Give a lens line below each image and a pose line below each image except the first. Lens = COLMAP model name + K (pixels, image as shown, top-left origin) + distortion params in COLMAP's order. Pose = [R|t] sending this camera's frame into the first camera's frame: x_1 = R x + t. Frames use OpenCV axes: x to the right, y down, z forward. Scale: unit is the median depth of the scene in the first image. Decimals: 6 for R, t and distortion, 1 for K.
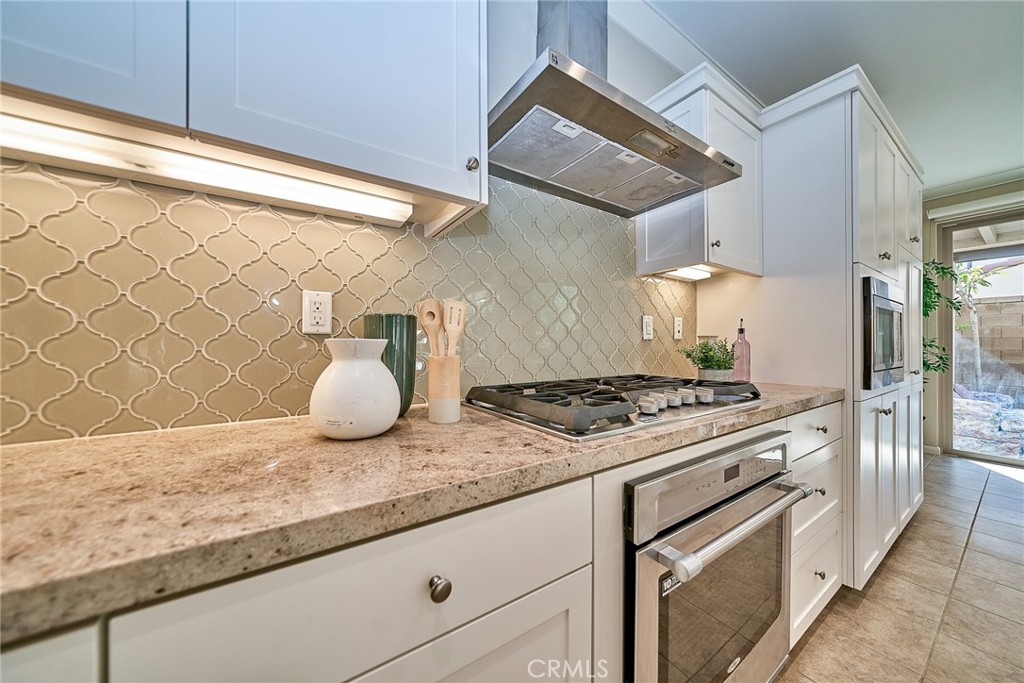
lens RADIAL K [[347.2, 0, 513.5], [0, 347.2, 343.0], [0, 0, 1]] dist [-0.000149, -0.000199]
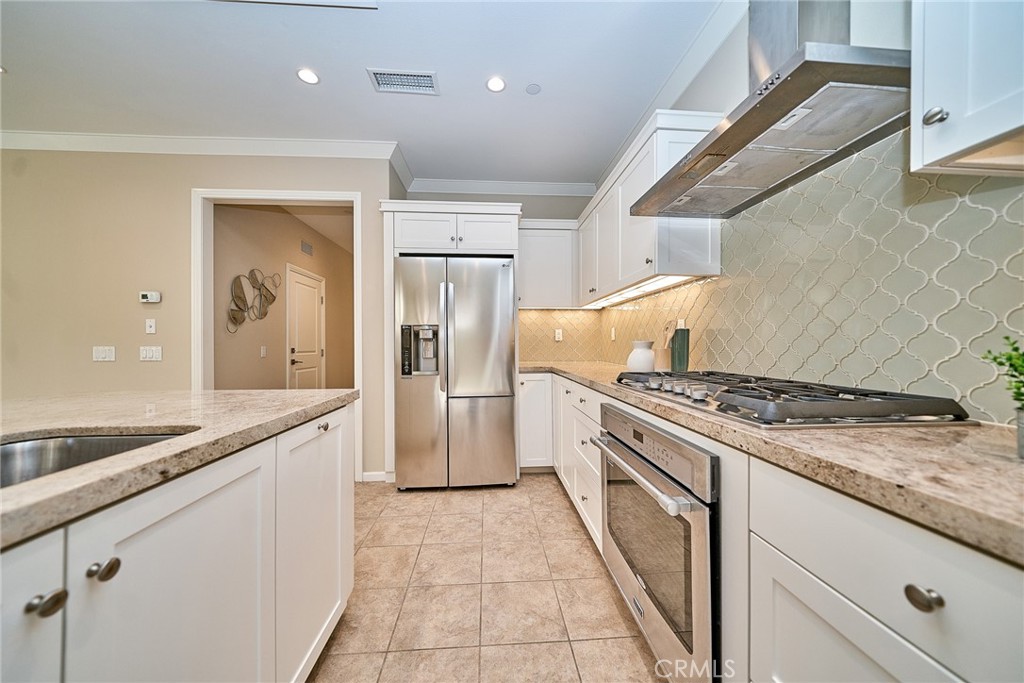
lens RADIAL K [[343.0, 0, 506.7], [0, 343.0, 348.2], [0, 0, 1]] dist [-0.000144, -0.000043]
pose [[-0.507808, -0.003333, -0.861464, 0.249110], [-0.005313, 0.999986, -0.000737, 0.005726], [0.861454, 0.004203, -0.507818, 0.147833]]
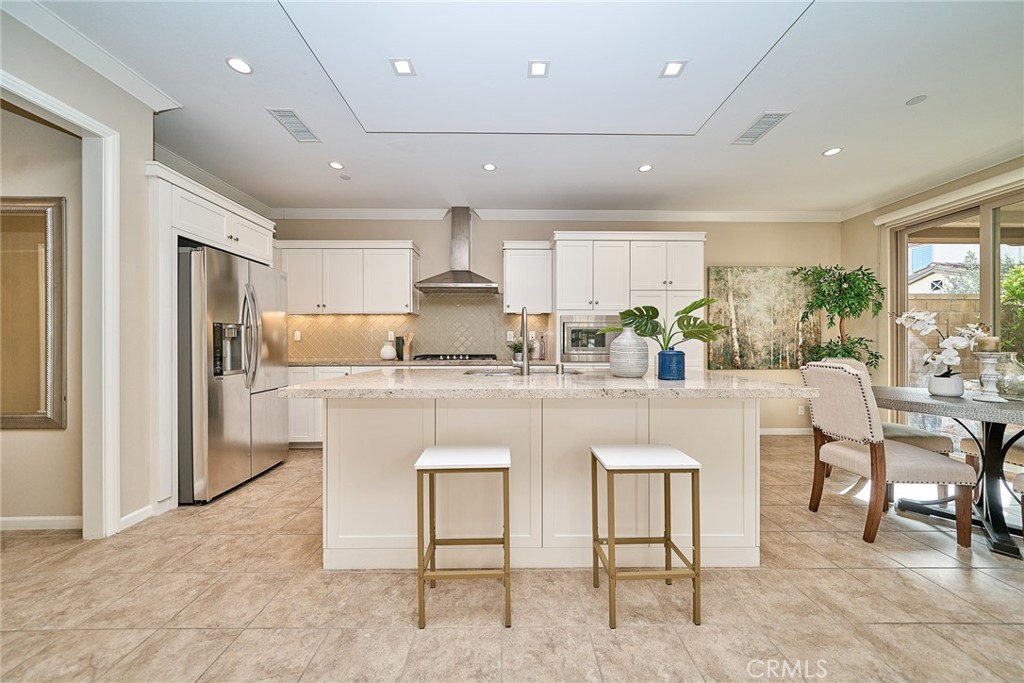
lens RADIAL K [[347.2, 0, 513.5], [0, 347.2, 343.0], [0, 0, 1]] dist [-0.000149, -0.000199]
pose [[0.836512, -0.004475, -0.547930, 0.425233], [0.001309, 0.999980, -0.006169, 0.004234], [0.547947, 0.004443, 0.836502, -0.250125]]
